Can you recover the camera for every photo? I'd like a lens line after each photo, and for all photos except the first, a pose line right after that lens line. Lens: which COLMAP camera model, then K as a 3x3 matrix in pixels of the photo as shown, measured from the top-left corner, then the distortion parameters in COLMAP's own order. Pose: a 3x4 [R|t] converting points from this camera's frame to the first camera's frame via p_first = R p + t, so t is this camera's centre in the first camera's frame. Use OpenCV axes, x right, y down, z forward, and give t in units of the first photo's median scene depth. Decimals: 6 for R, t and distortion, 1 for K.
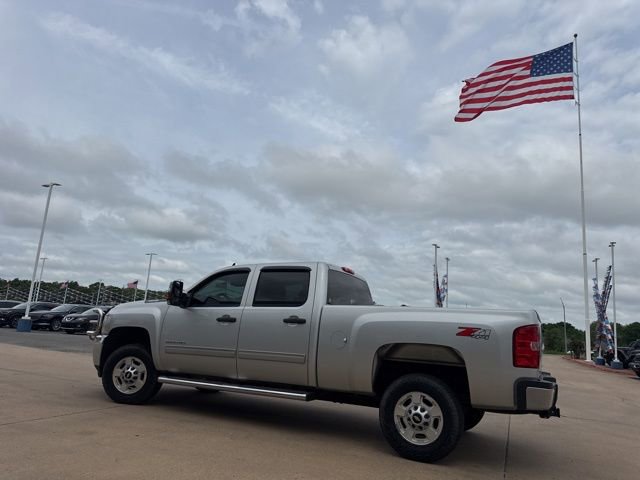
lens RADIAL K [[449.9, 0, 321.5], [0, 449.9, 250.9], [0, 0, 1]] dist [0.047784, -0.053118]
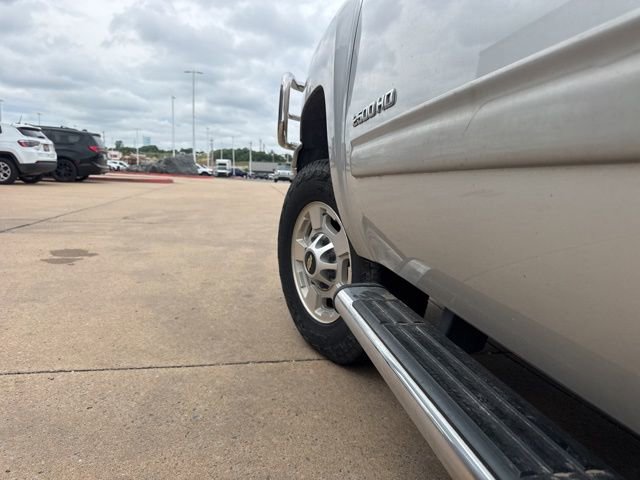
lens RADIAL K [[449.9, 0, 324.6], [0, 449.9, 240.3], [0, 0, 1]] dist [0.047784, -0.053118]
pose [[0.590323, 0.071894, -0.803959, -0.216714], [0.141256, 0.971453, 0.190593, 0.242081], [0.794711, -0.226076, 0.563316, 0.997596]]
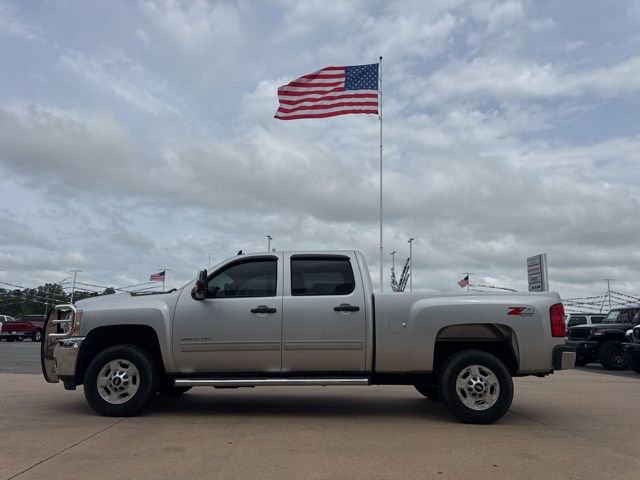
lens RADIAL K [[449.9, 0, 313.9], [0, 449.9, 253.9], [0, 0, 1]] dist [0.047784, -0.053118]
pose [[0.905035, 0.013265, 0.425130, -0.557222], [-0.024711, 0.999465, 0.021420, 0.012981], [-0.424619, -0.029891, 0.904879, 0.121345]]
